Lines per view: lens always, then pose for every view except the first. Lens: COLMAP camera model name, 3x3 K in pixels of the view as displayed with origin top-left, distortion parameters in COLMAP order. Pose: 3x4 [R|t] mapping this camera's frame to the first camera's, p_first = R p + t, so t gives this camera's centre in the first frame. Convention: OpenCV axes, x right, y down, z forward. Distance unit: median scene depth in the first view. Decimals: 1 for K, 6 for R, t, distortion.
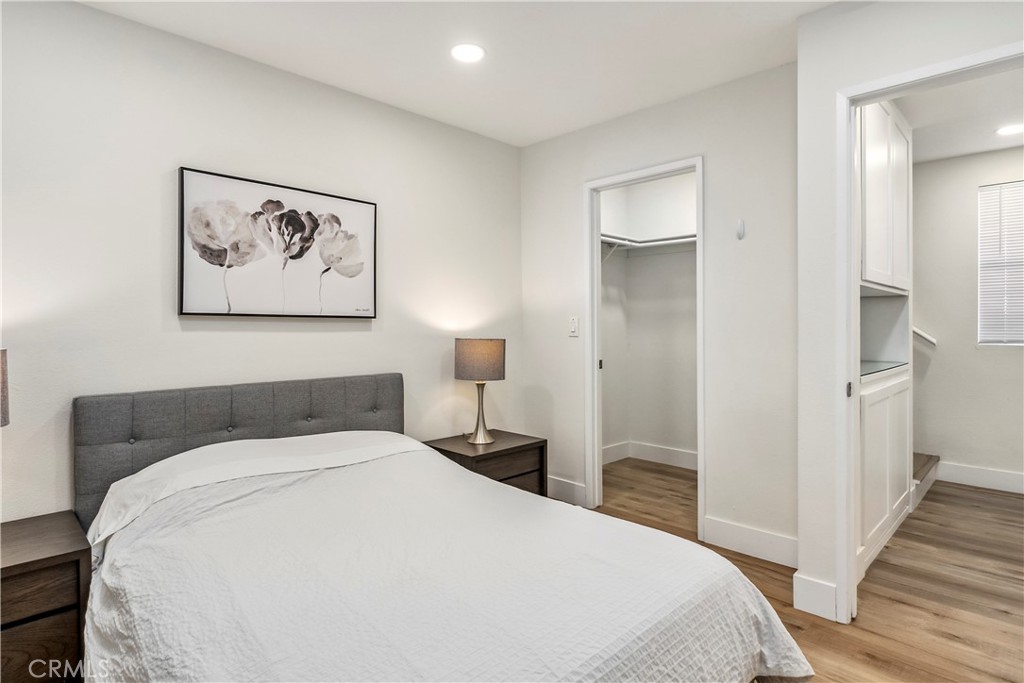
lens RADIAL K [[533.4, 0, 515.7], [0, 533.4, 329.2], [0, 0, 1]] dist [-0.003193, 0.000357]
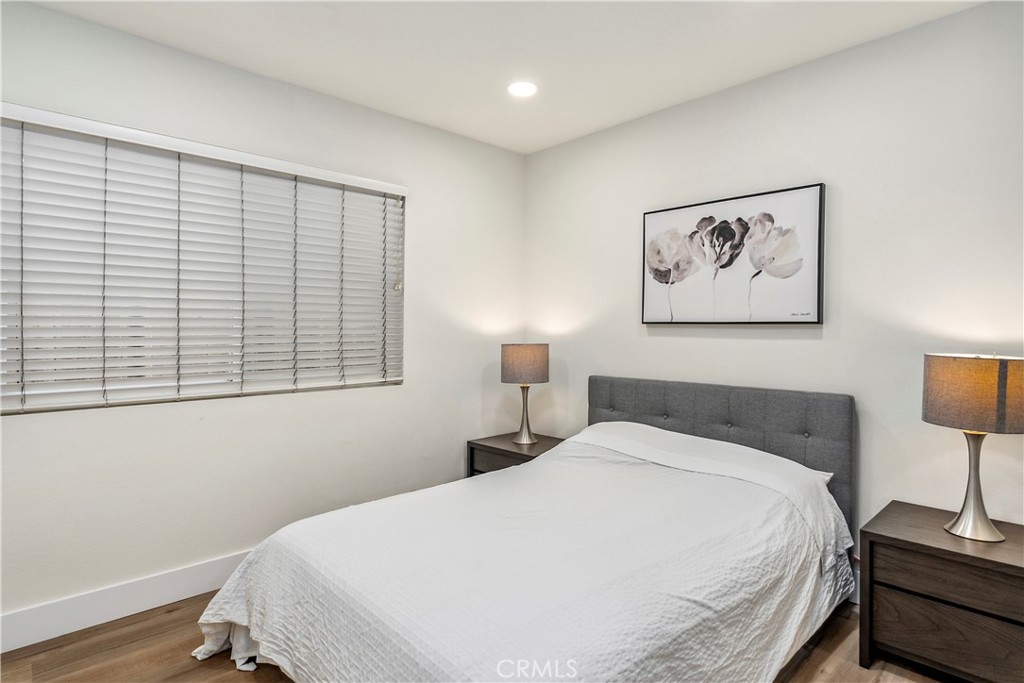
lens RADIAL K [[533.4, 0, 515.7], [0, 533.4, 329.2], [0, 0, 1]] dist [-0.003193, 0.000357]
pose [[-0.013558, 0.000023, -0.999908, 0.640208], [-0.008387, 0.999965, 0.000137, -0.009703], [0.999873, 0.008389, -0.013558, 0.625950]]
